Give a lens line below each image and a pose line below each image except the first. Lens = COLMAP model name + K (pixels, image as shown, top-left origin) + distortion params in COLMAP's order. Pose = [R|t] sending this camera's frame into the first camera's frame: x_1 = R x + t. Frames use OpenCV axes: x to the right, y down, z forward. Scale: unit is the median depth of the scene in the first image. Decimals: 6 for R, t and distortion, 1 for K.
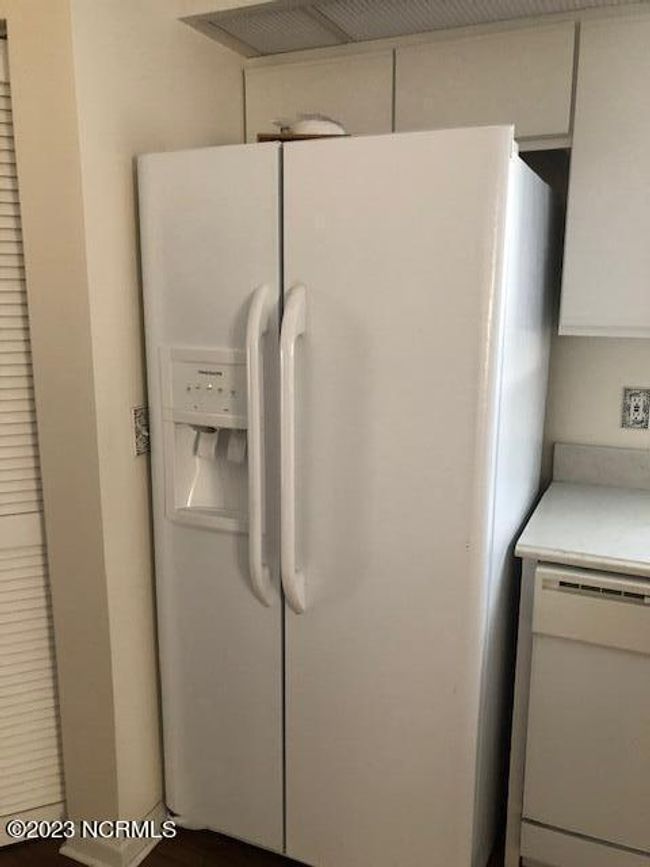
lens RADIAL K [[720.7, 0, 327.6], [0, 720.7, 431.6], [0, 0, 1]] dist [0.044900, -0.031411]
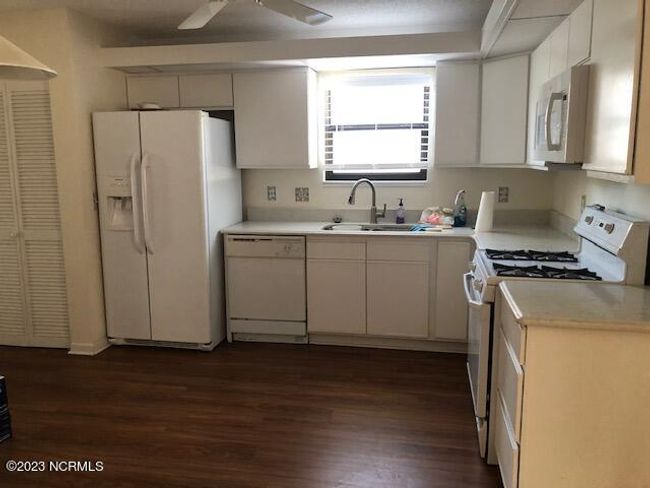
lens RADIAL K [[540.3, 0, 320.6], [0, 540.3, 229.6], [0, 0, 1]] dist [0.044900, -0.031411]
pose [[0.973776, -0.051078, 0.221699, 0.158309], [0.068406, 0.995114, -0.071197, 0.361774], [-0.216980, 0.084496, 0.972512, -1.481522]]
